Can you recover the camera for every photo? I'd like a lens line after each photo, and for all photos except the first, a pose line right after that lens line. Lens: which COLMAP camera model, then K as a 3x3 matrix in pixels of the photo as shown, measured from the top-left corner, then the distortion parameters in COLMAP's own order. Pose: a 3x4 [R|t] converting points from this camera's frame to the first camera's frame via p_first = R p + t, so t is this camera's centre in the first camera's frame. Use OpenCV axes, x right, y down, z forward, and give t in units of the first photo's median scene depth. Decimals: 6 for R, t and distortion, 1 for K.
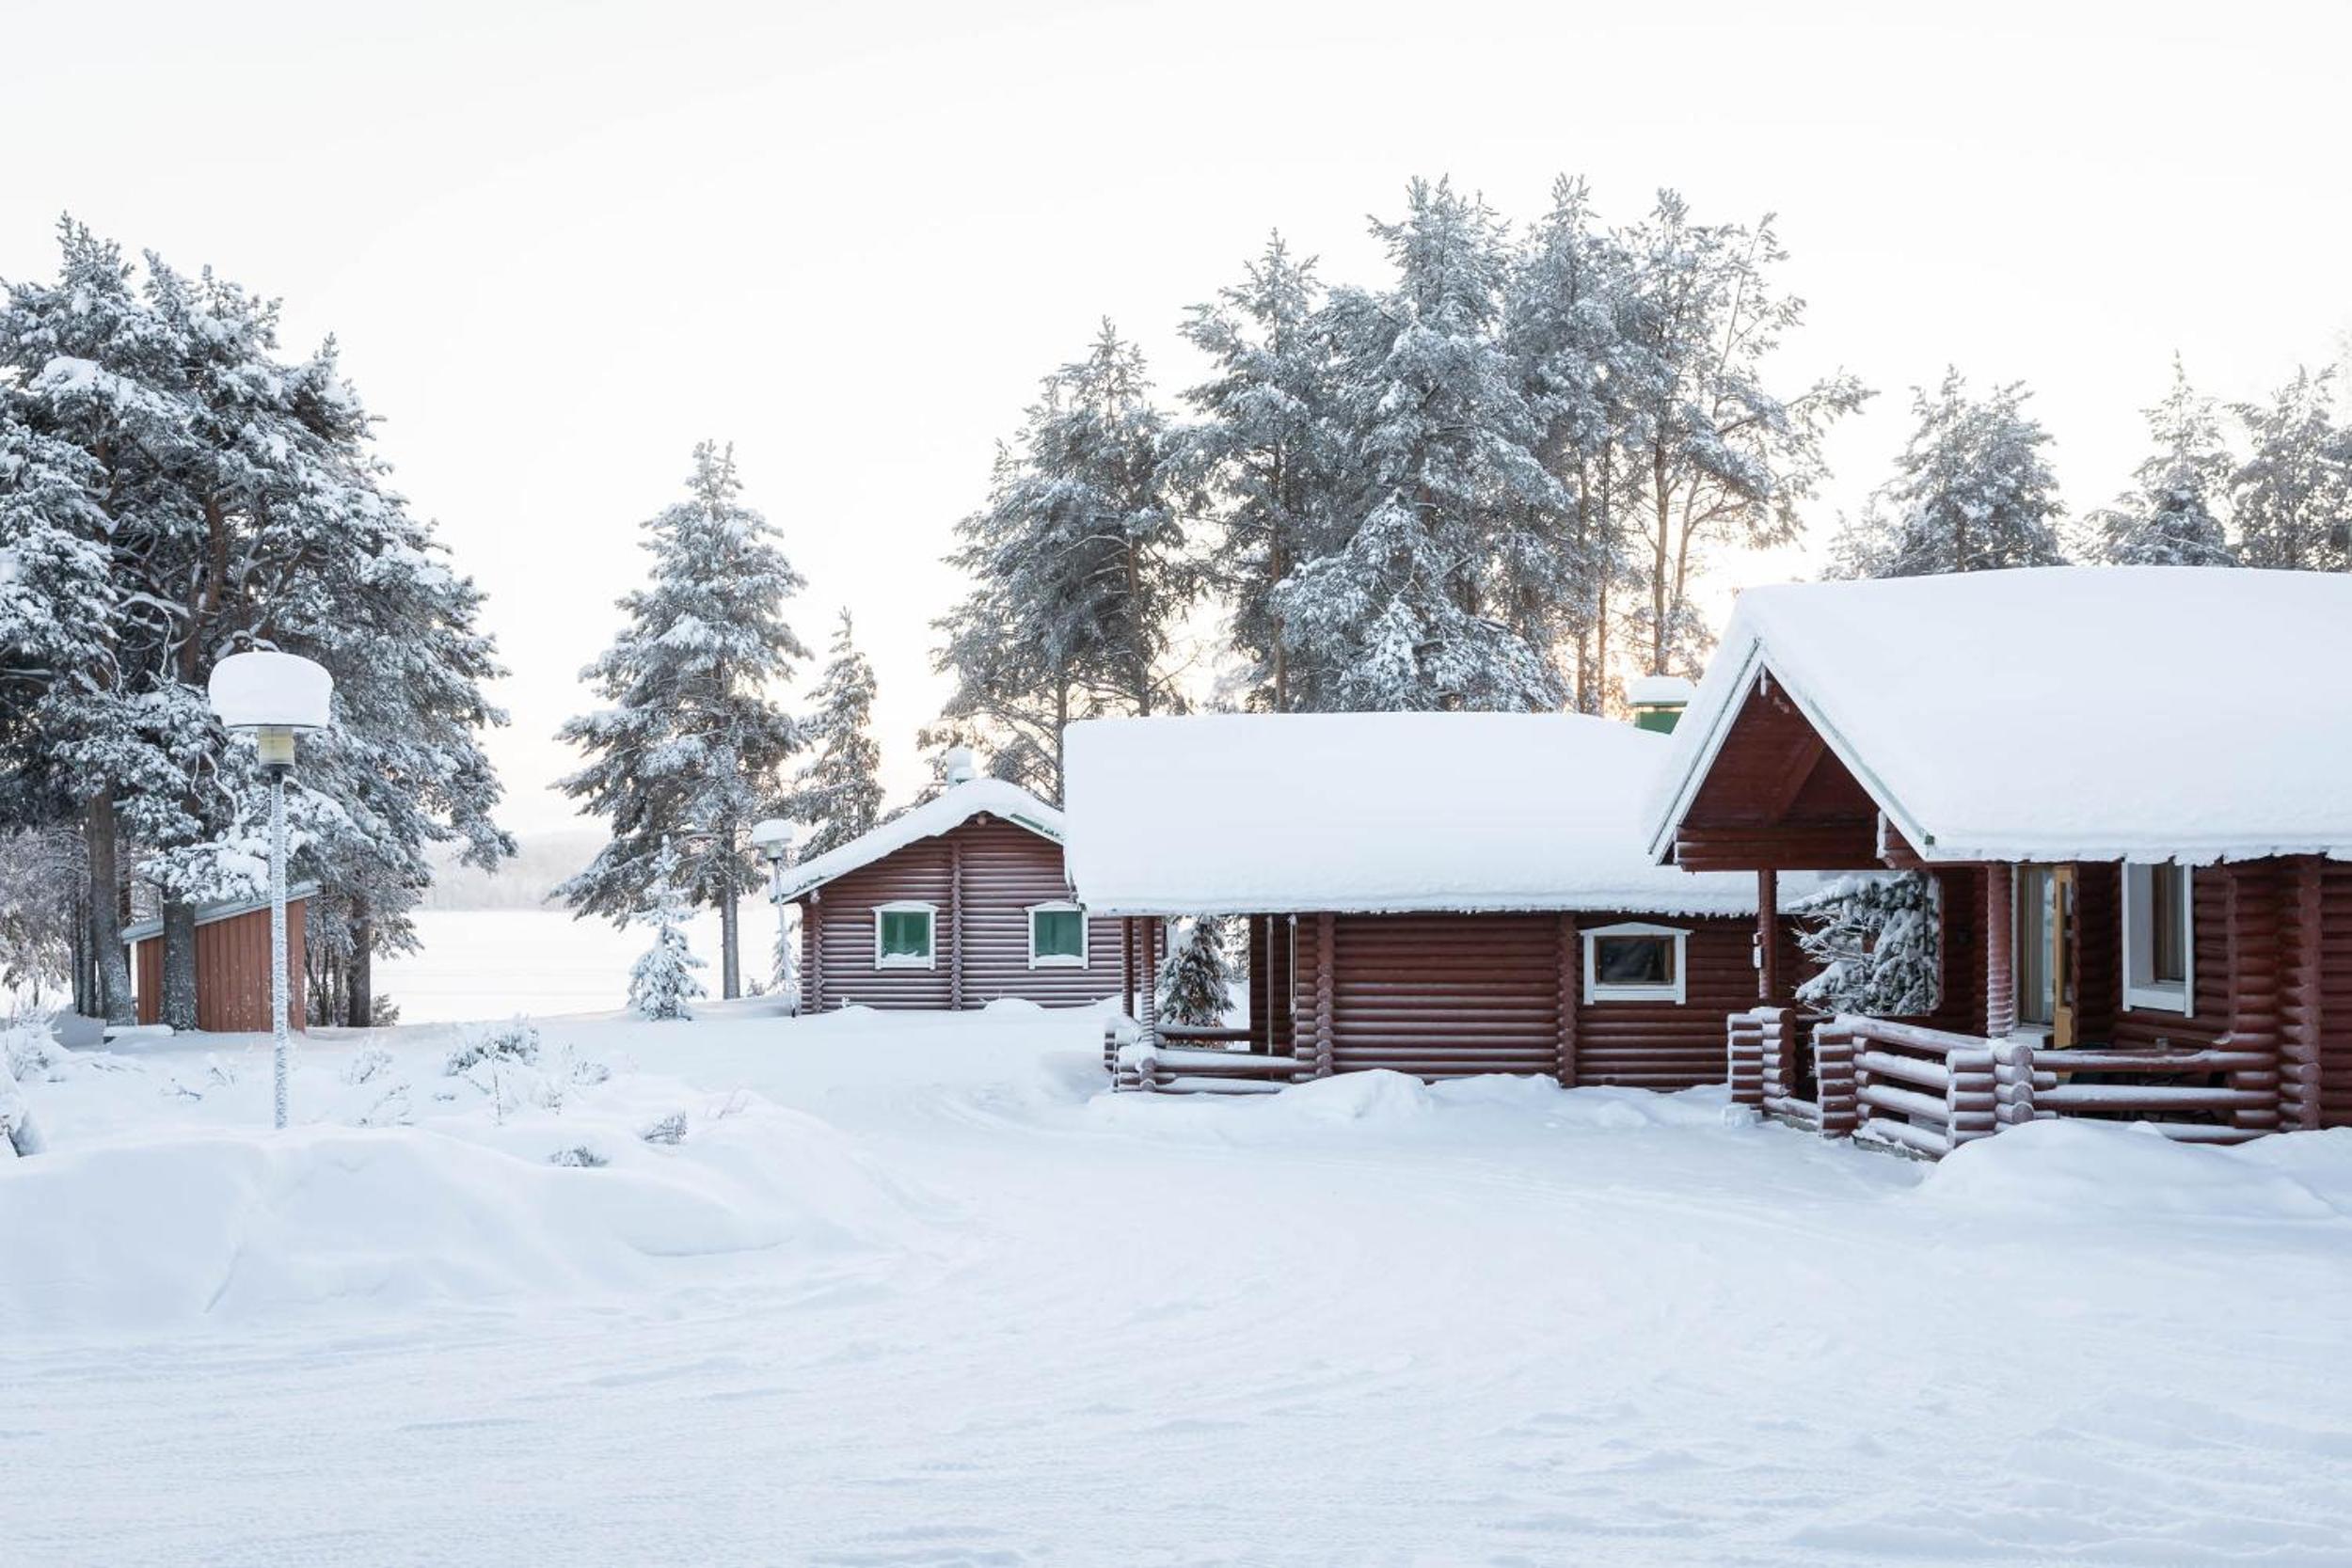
lens RADIAL K [[2889.3, 0, 1270.9], [0, 2889.3, 868.0], [0, 0, 1]] dist [0.015603, -0.062237]
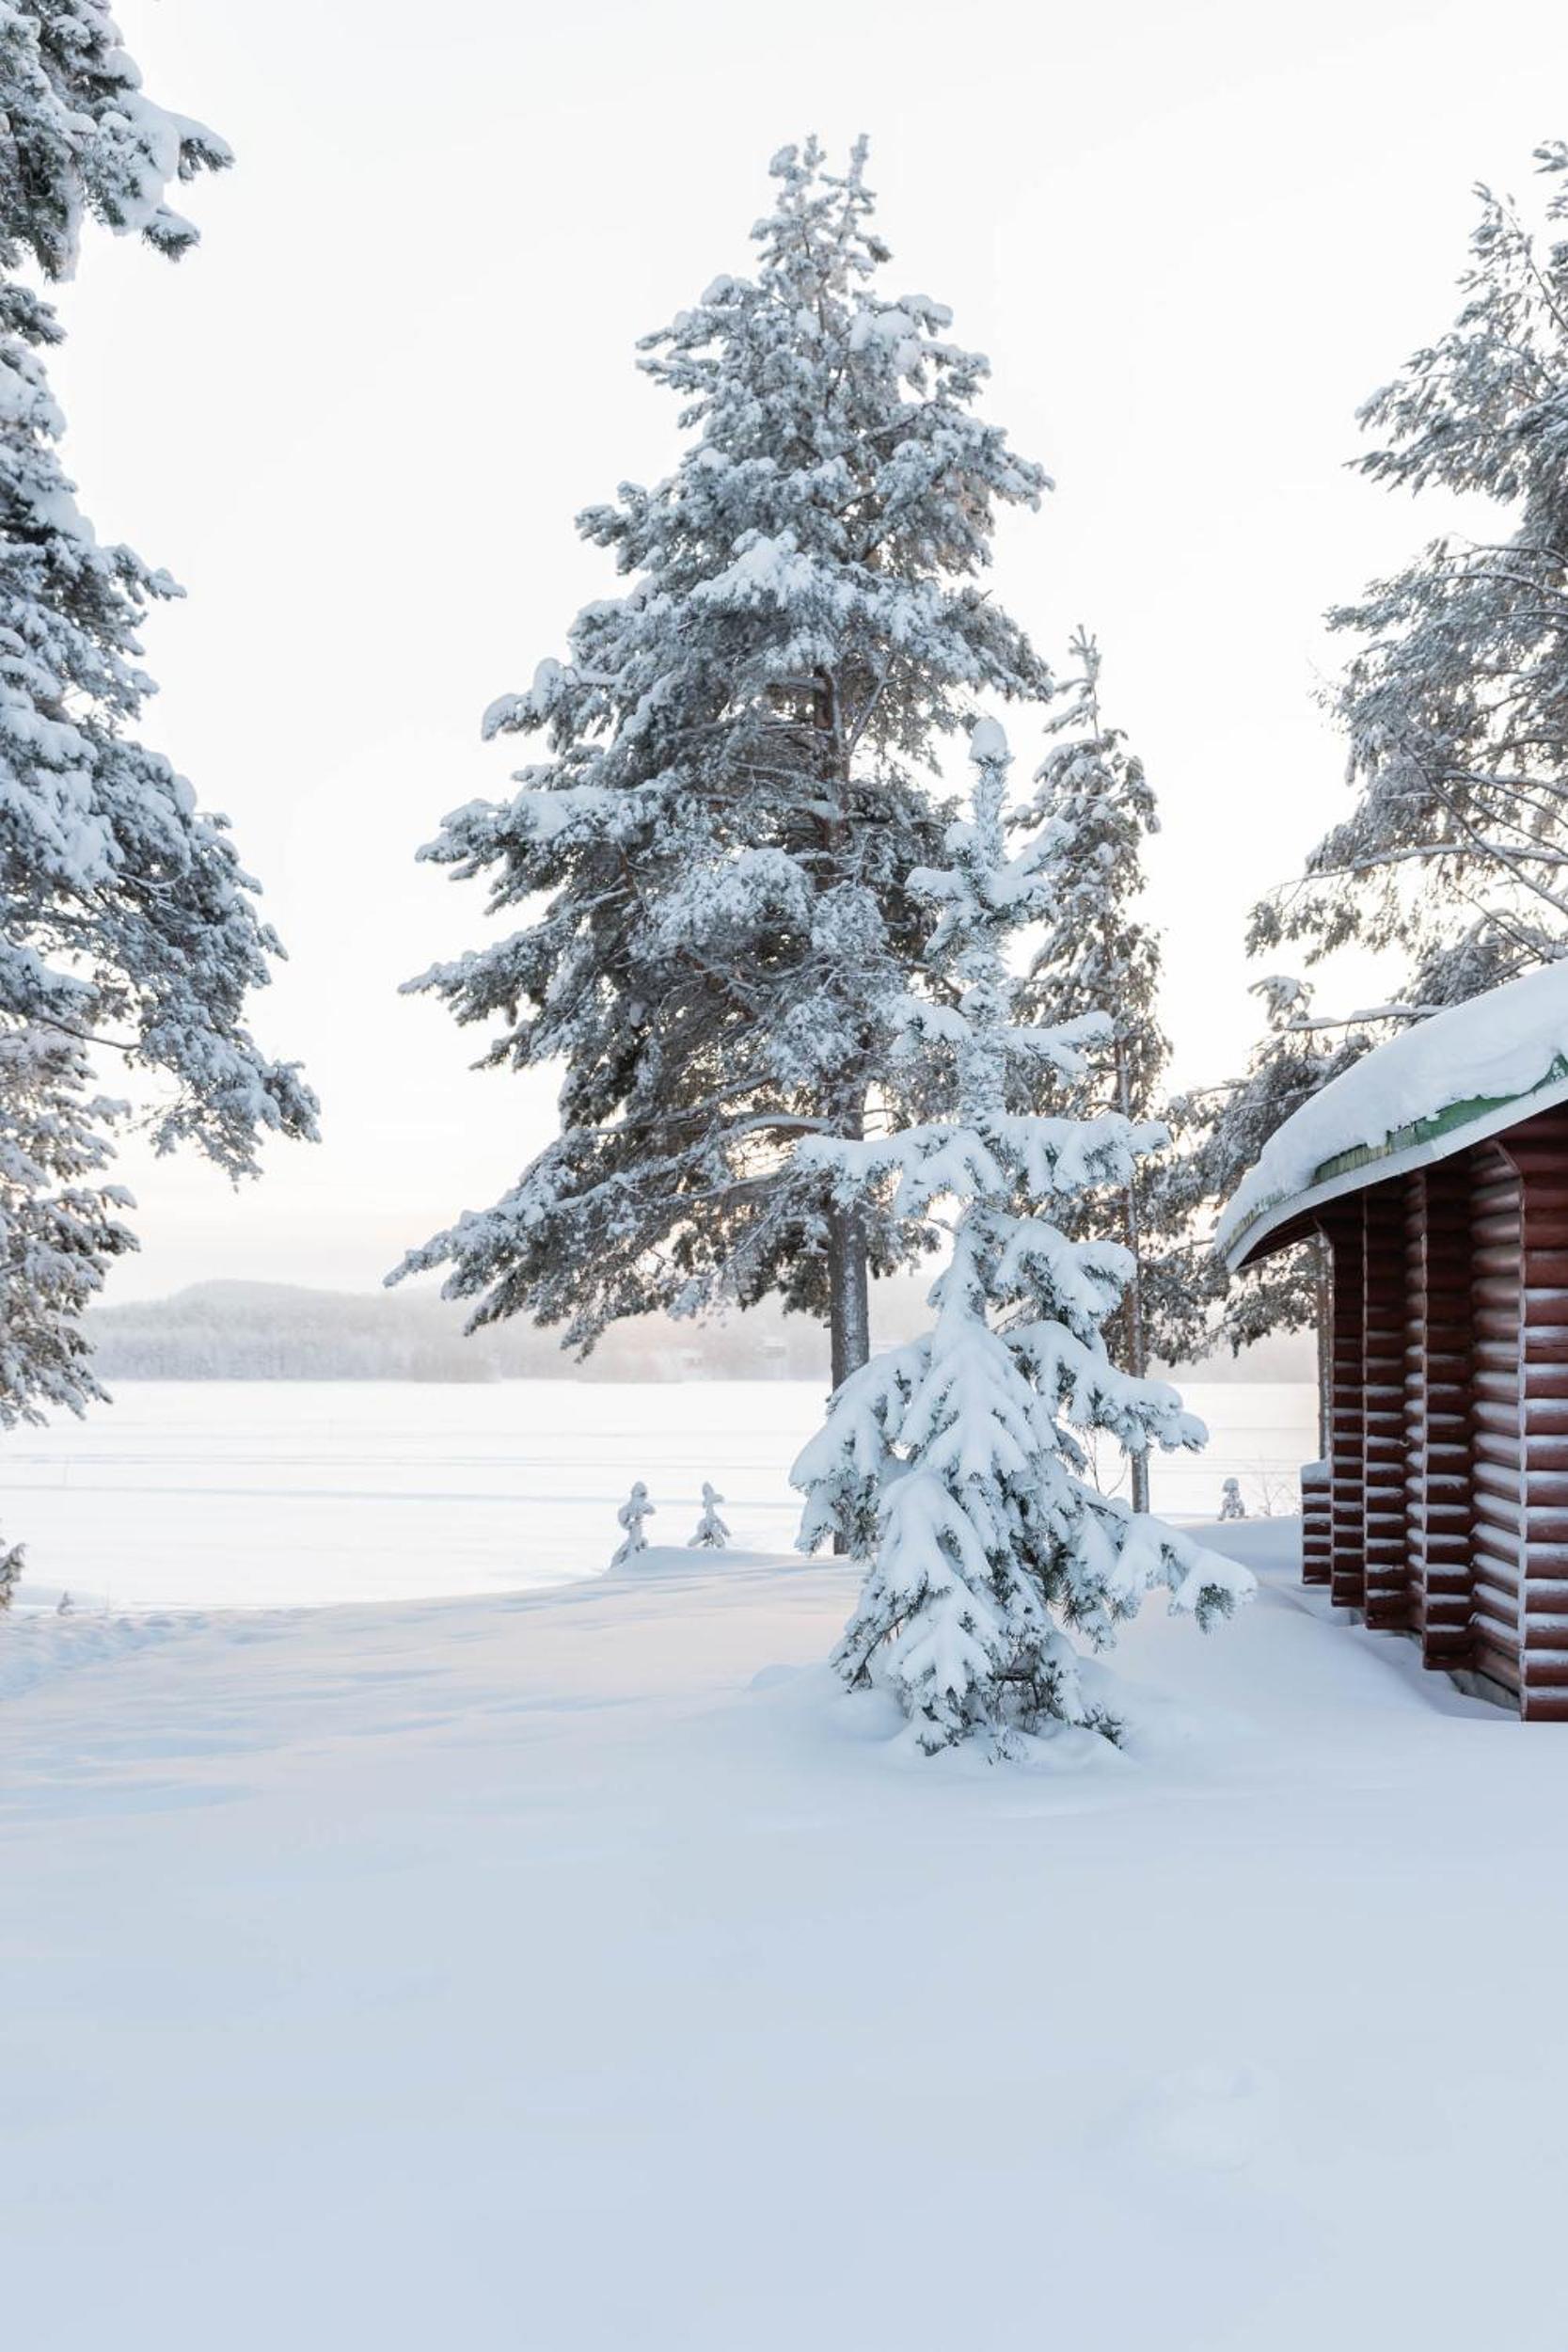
lens RADIAL K [[2889.3, 0, 779.0], [0, 2889.3, 1267.1], [0, 0, 1]] dist [0.015603, -0.062237]
pose [[0.992502, 0.003071, -0.122193, -0.149877], [-0.007031, 0.999463, -0.031993, 0.021599], [0.122030, 0.032612, 0.991991, 0.611252]]
